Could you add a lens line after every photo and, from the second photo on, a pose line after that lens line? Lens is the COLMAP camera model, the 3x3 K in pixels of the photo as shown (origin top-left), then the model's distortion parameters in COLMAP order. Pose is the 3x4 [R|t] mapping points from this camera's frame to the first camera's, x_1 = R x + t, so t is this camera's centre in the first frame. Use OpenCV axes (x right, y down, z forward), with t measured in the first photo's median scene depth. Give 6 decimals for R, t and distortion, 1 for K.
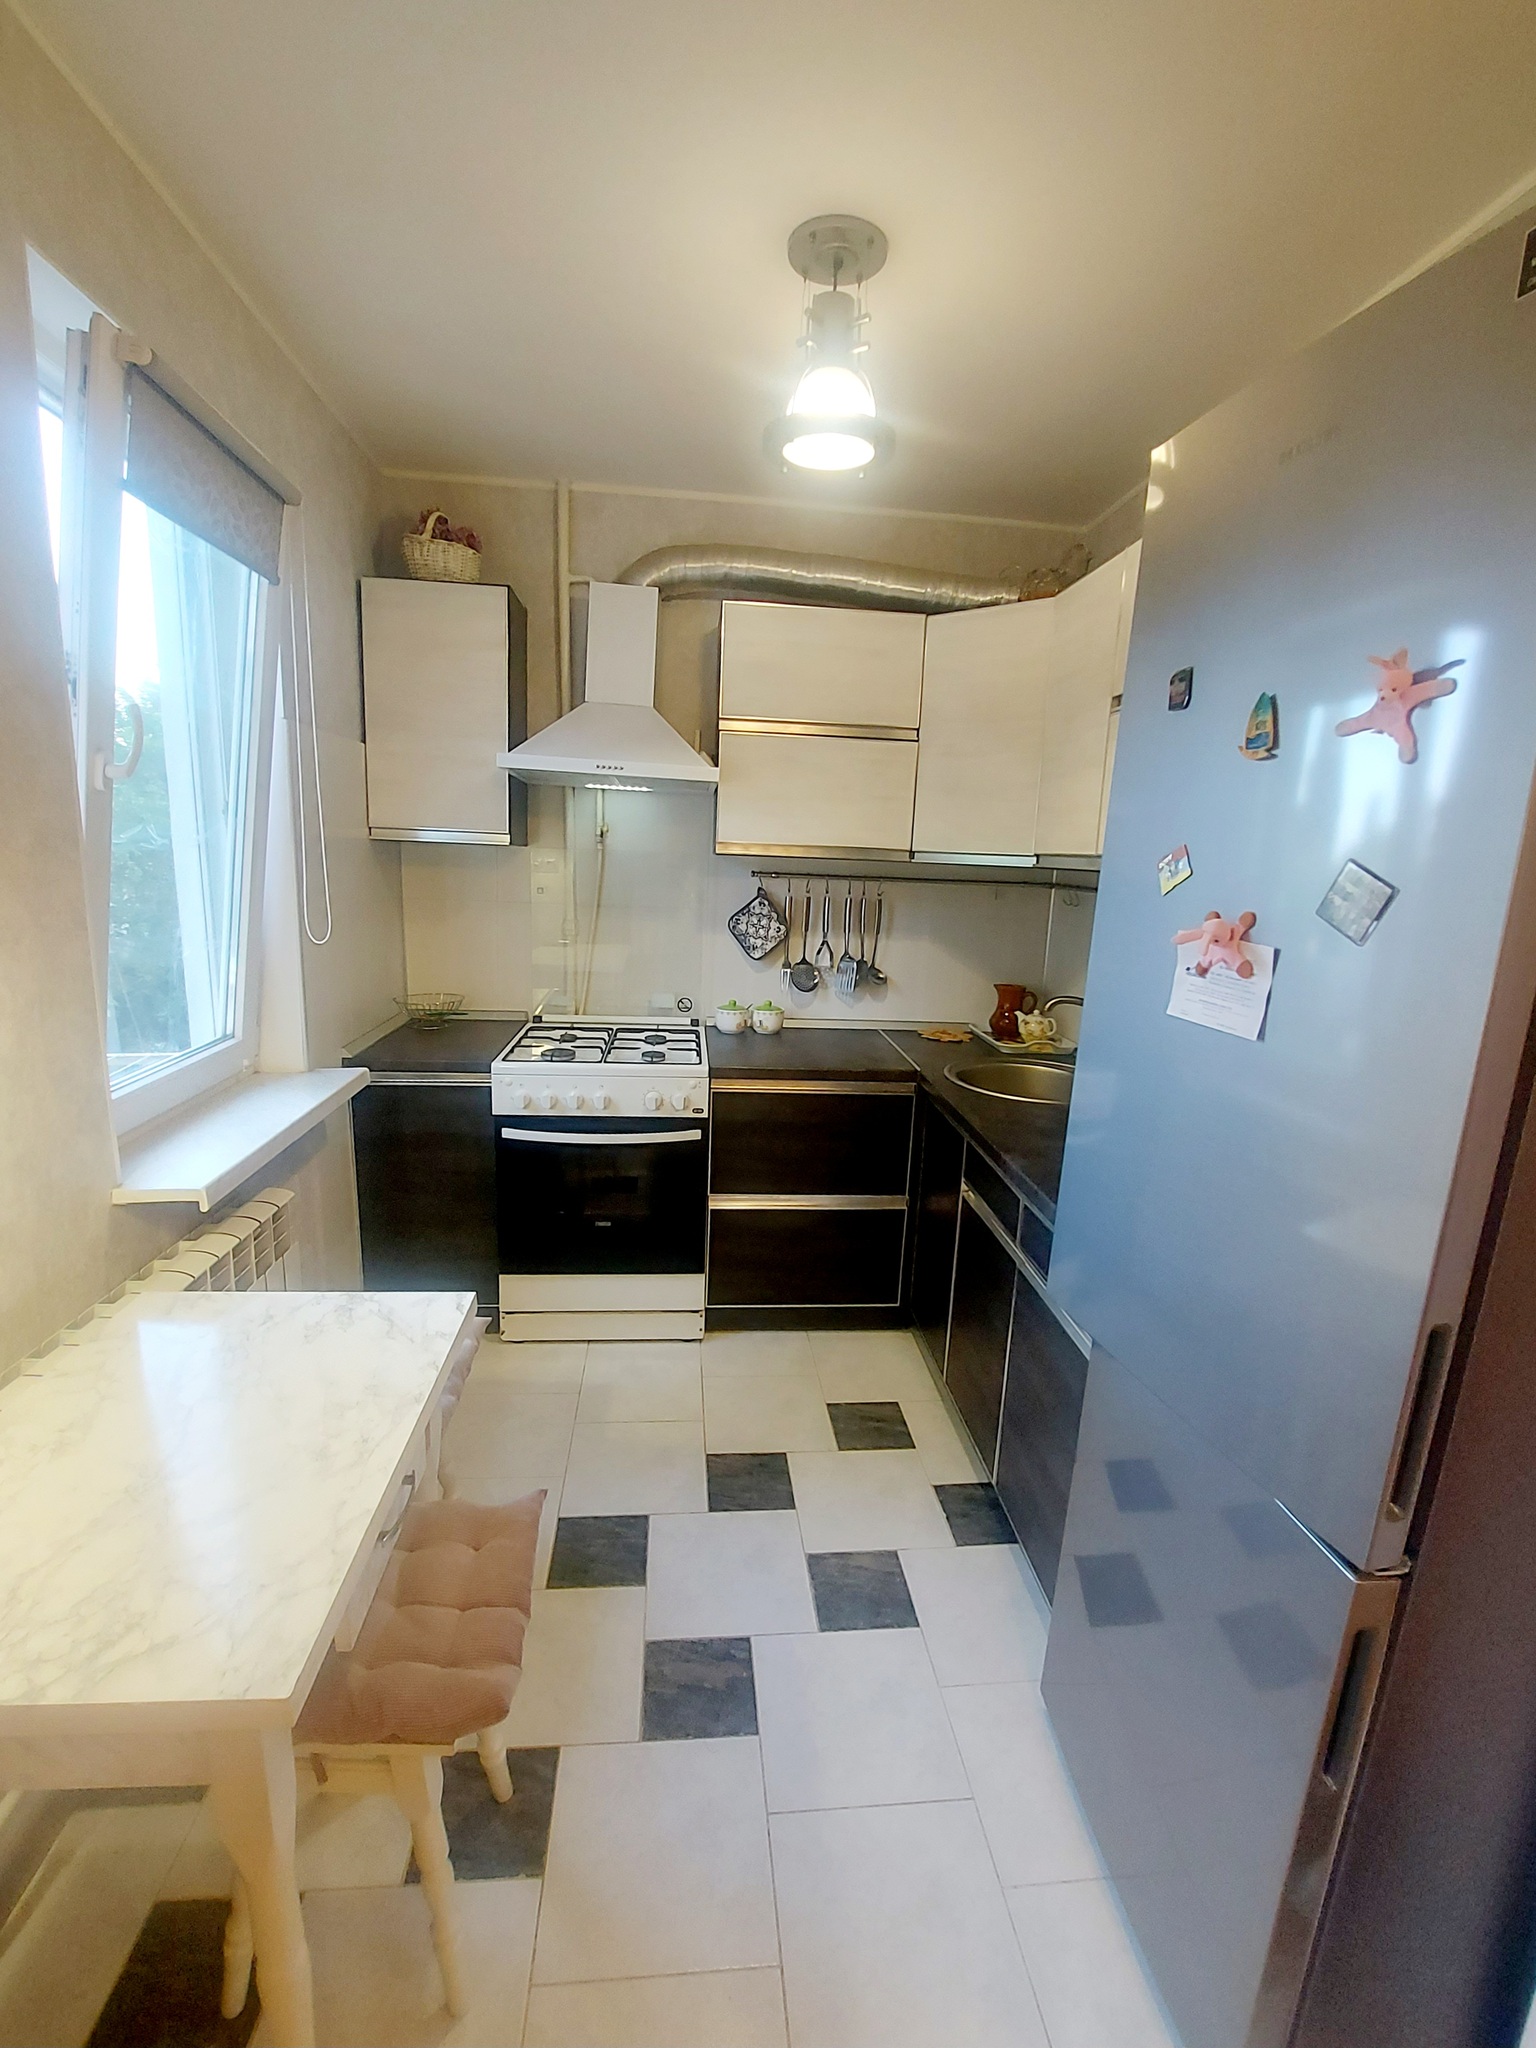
lens RADIAL K [[887.3, 0, 773.8], [0, 887.3, 1033.2], [0, 0, 1]] dist [-0.018992, -0.003257]
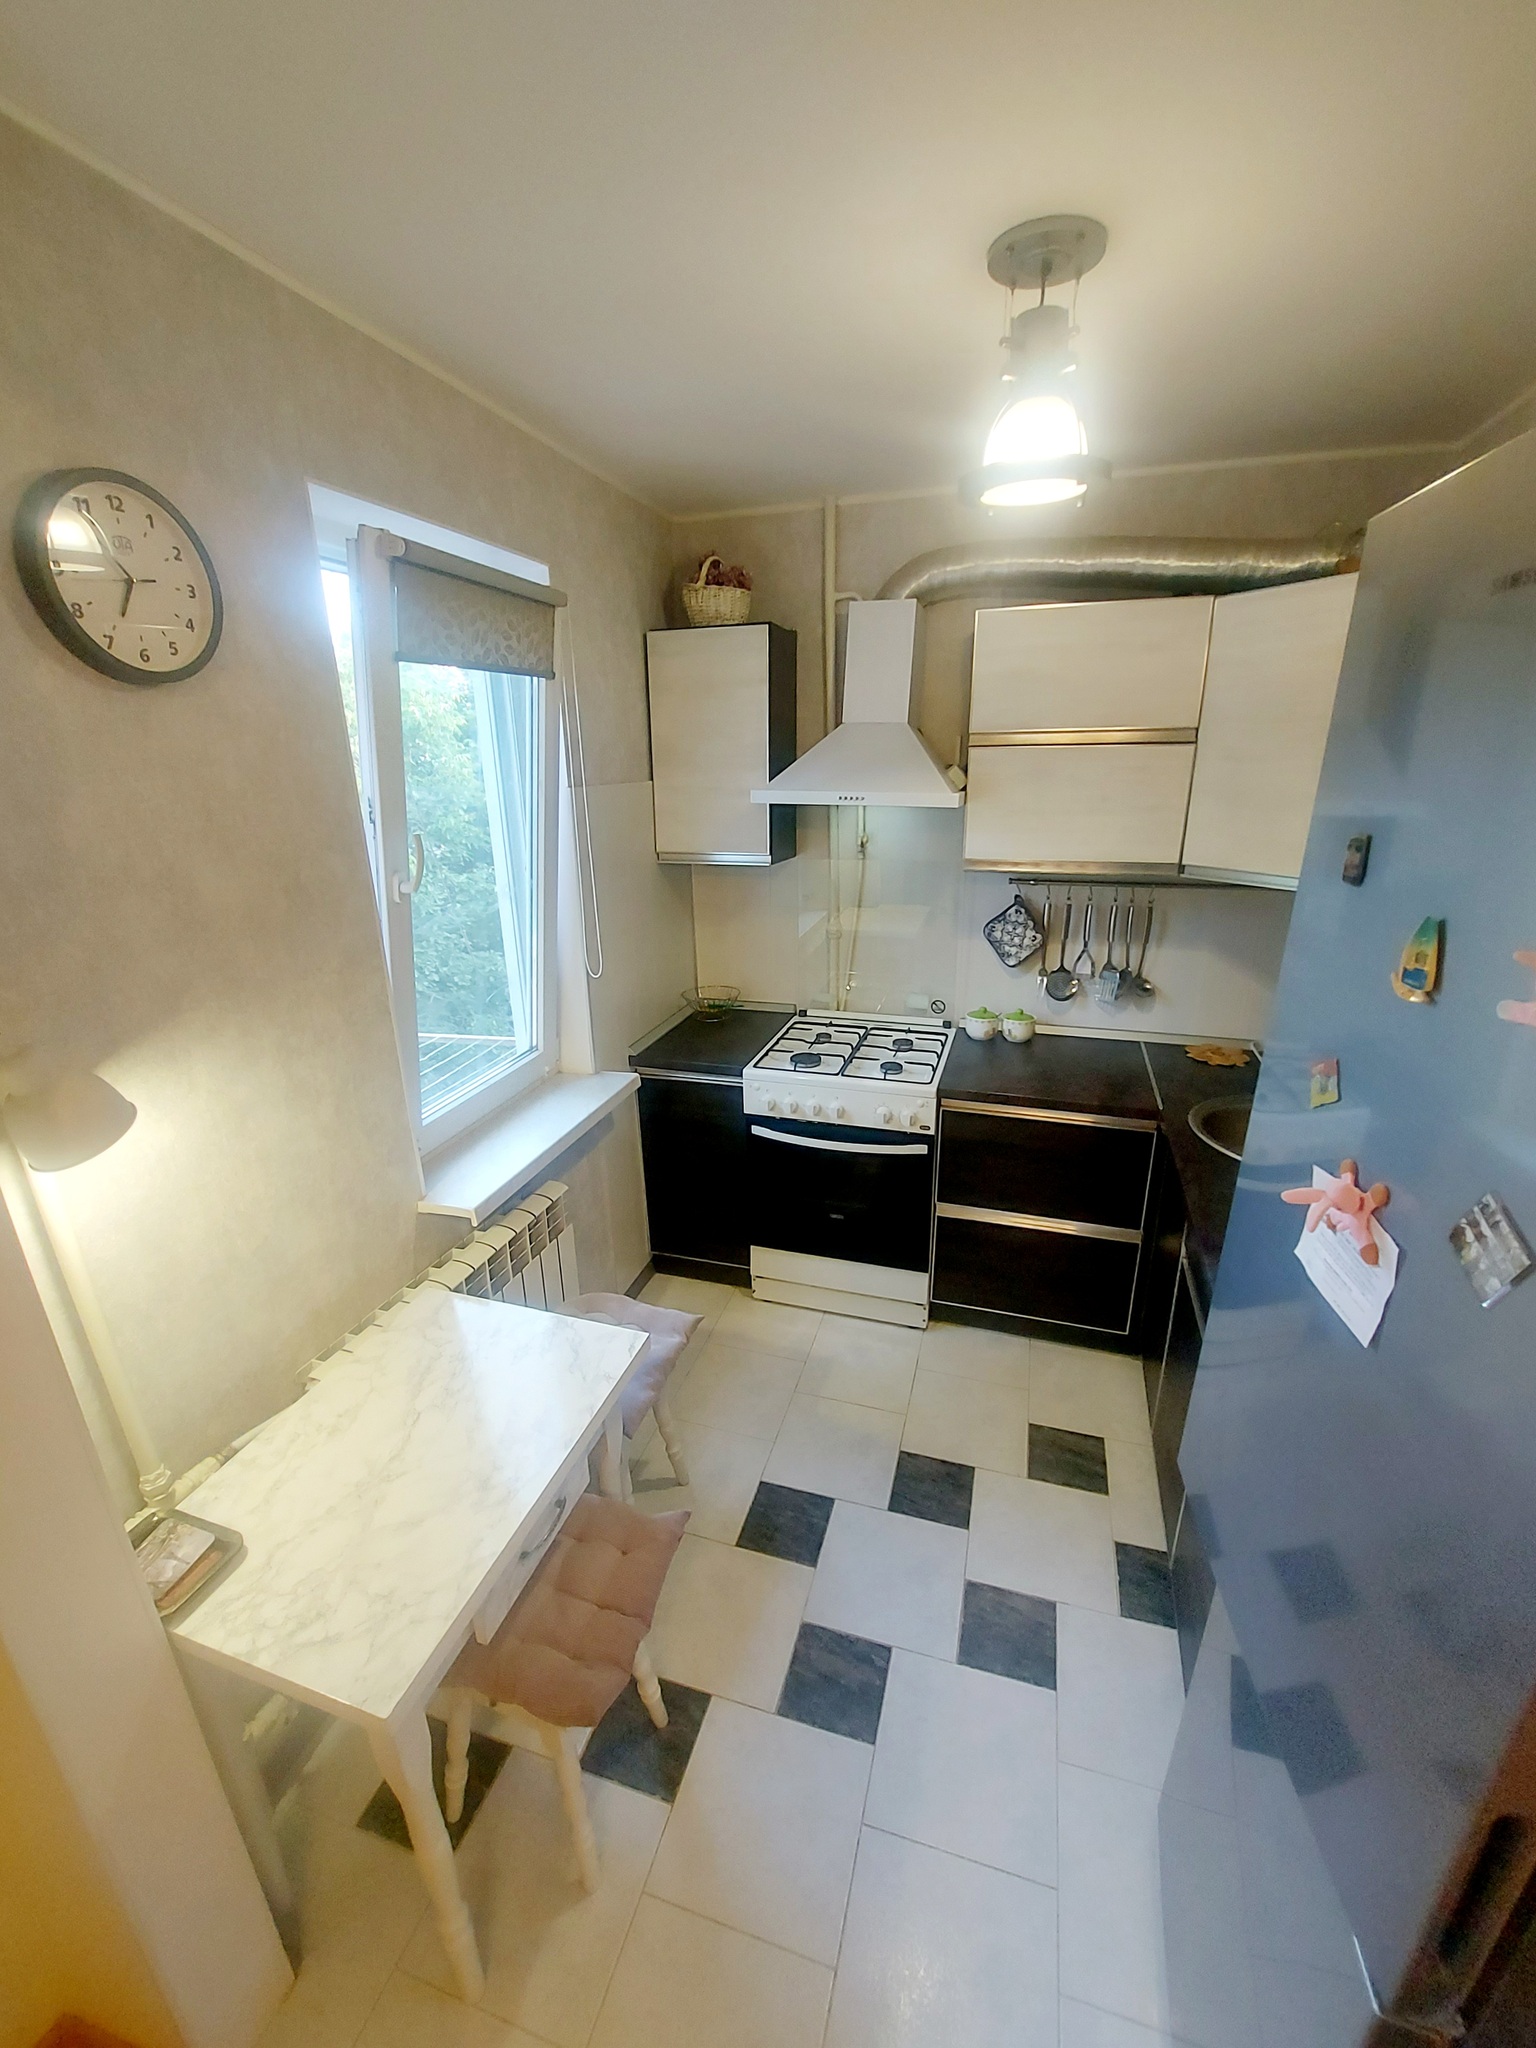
lens RADIAL K [[825.0, 0, 782.7], [0, 825.0, 1027.9], [0, 0, 1]] dist [-0.023257, -0.000369]
pose [[0.920476, 0.069749, -0.384525, 0.124063], [-0.025732, 0.992626, 0.118454, -0.138918], [0.389951, -0.099140, 0.915483, 0.054609]]
